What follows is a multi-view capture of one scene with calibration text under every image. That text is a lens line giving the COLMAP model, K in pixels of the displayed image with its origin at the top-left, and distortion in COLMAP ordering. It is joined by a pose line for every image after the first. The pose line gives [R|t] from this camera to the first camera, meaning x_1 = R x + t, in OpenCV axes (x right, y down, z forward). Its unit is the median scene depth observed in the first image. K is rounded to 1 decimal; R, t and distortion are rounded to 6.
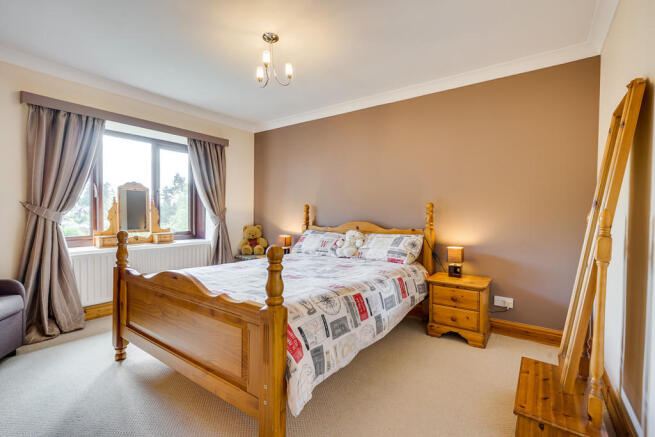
lens RADIAL K [[296.6, 0, 327.3], [0, 296.6, 215.6], [0, 0, 1]] dist [-0.004813, -0.000025]
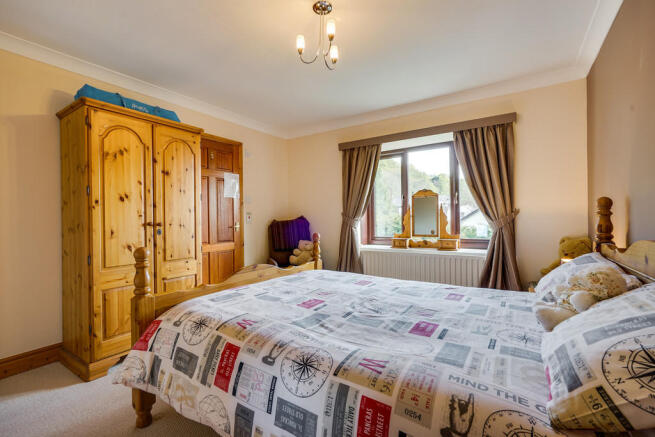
lens RADIAL K [[296.6, 0, 327.3], [0, 296.6, 215.6], [0, 0, 1]] dist [-0.004813, -0.000025]
pose [[0.046230, -0.016083, -0.998801, 0.425726], [0.006749, 0.999853, -0.015788, -0.004755], [0.998908, -0.006011, 0.046332, 0.654636]]
